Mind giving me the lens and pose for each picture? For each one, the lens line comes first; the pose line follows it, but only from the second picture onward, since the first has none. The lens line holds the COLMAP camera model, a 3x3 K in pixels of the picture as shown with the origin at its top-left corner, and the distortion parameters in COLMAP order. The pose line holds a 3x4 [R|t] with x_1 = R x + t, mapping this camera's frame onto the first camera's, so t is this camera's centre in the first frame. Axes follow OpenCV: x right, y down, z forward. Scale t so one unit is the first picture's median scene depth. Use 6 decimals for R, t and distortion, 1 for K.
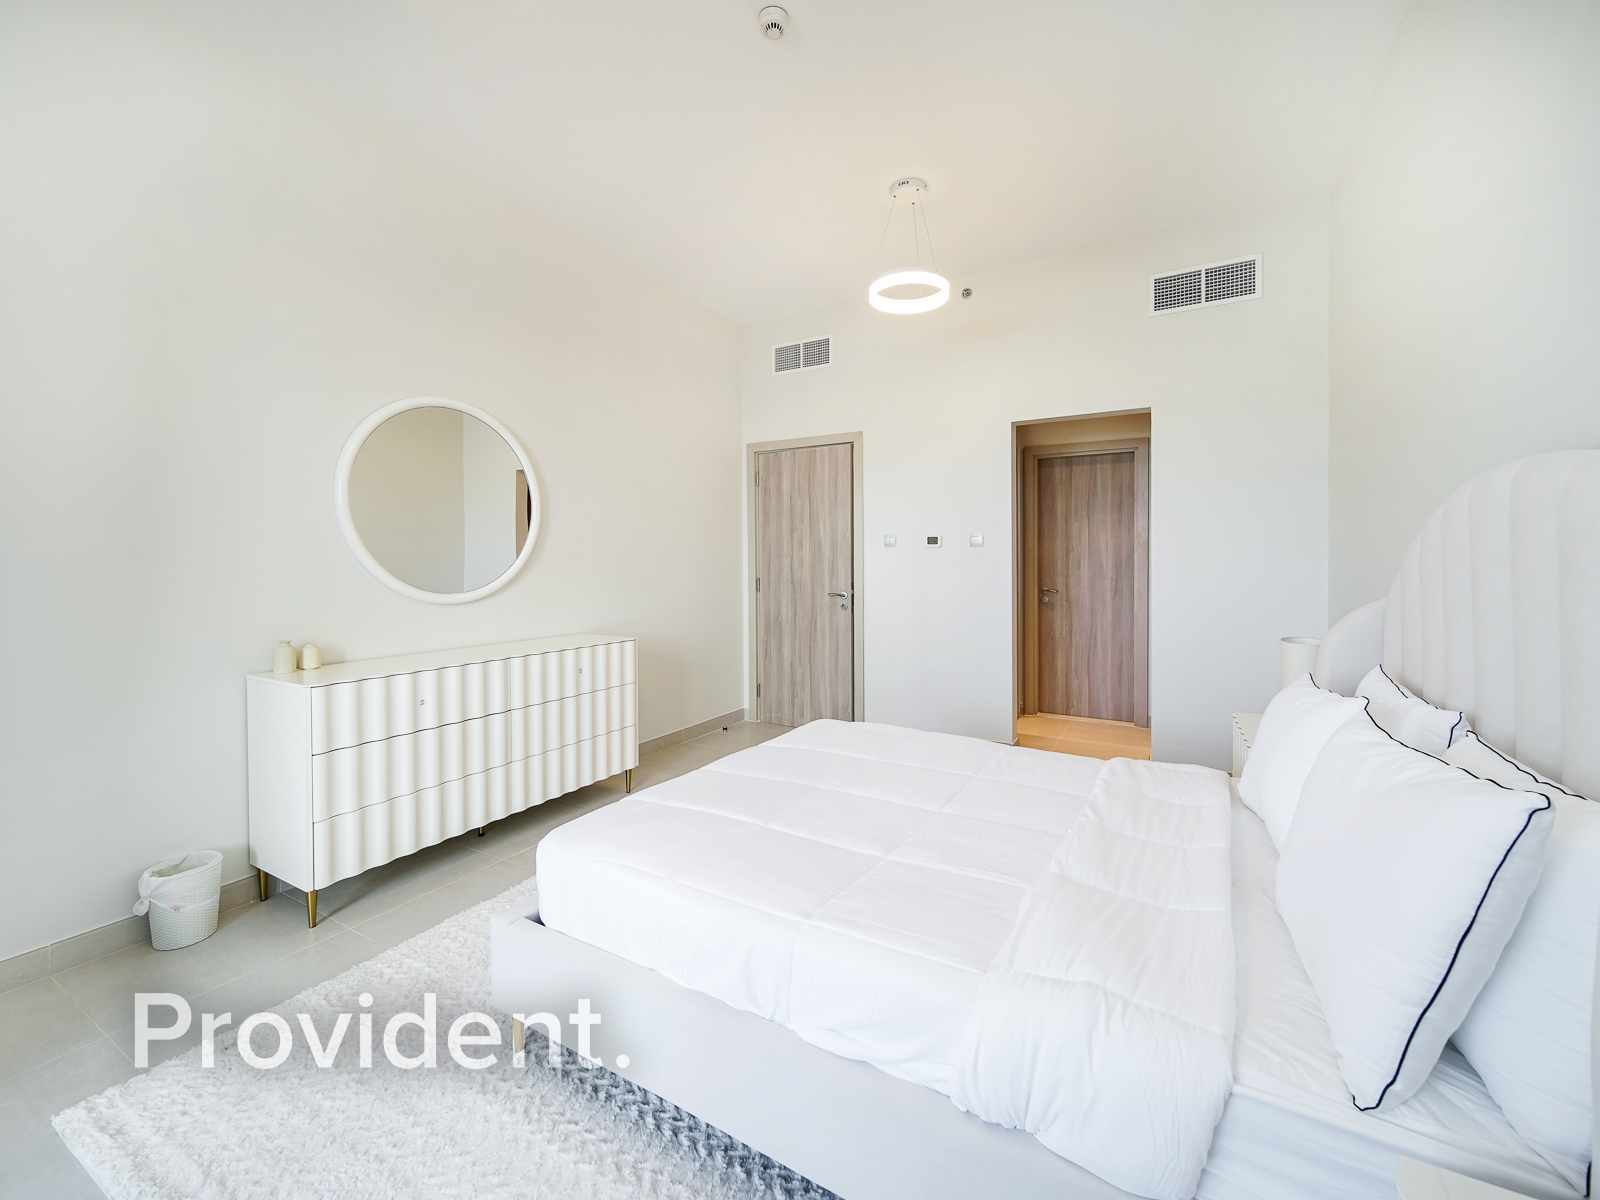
lens RADIAL K [[650.4, 0, 840.0], [0, 650.4, 606.5], [0, 0, 1]] dist [0.000685, -0.001883]
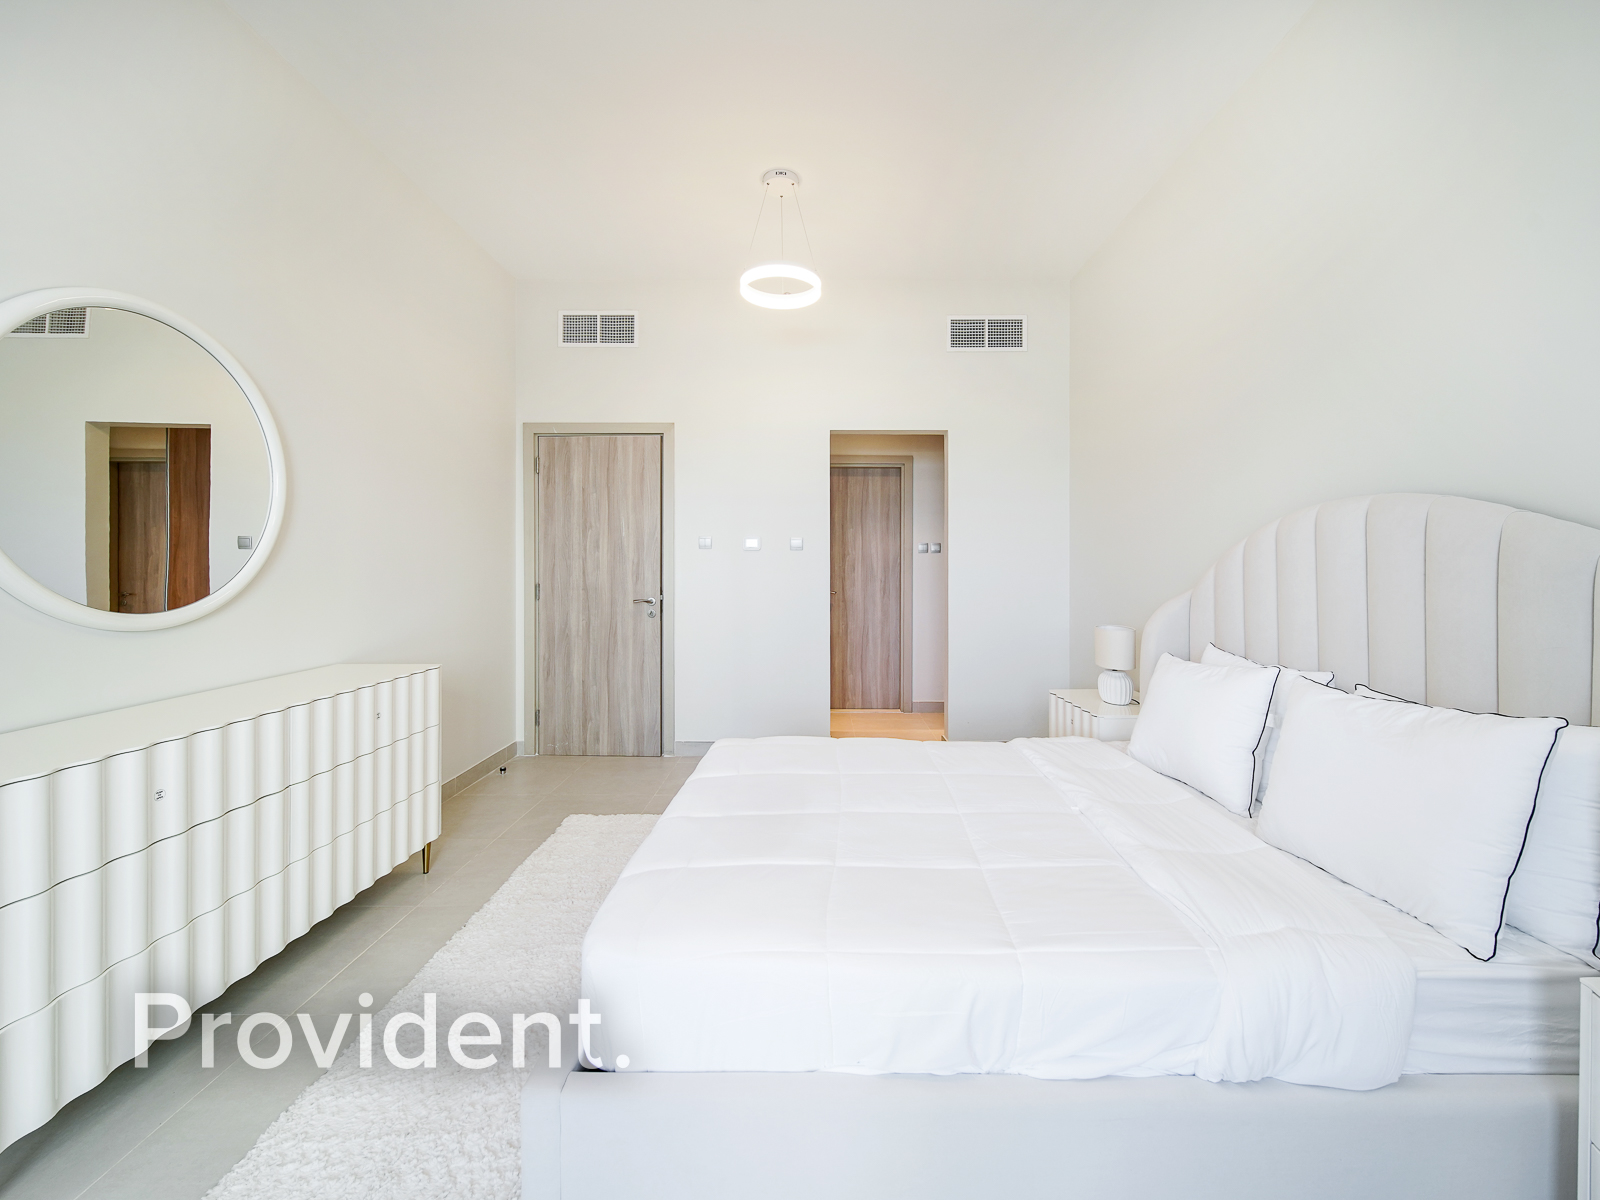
lens RADIAL K [[650.4, 0, 808.3], [0, 650.4, 599.0], [0, 0, 1]] dist [0.000685, -0.001883]
pose [[0.871562, -0.022616, 0.489763, -0.244357], [0.030342, 0.999509, -0.007841, -0.006968], [-0.489345, 0.021695, 0.871820, 0.104578]]
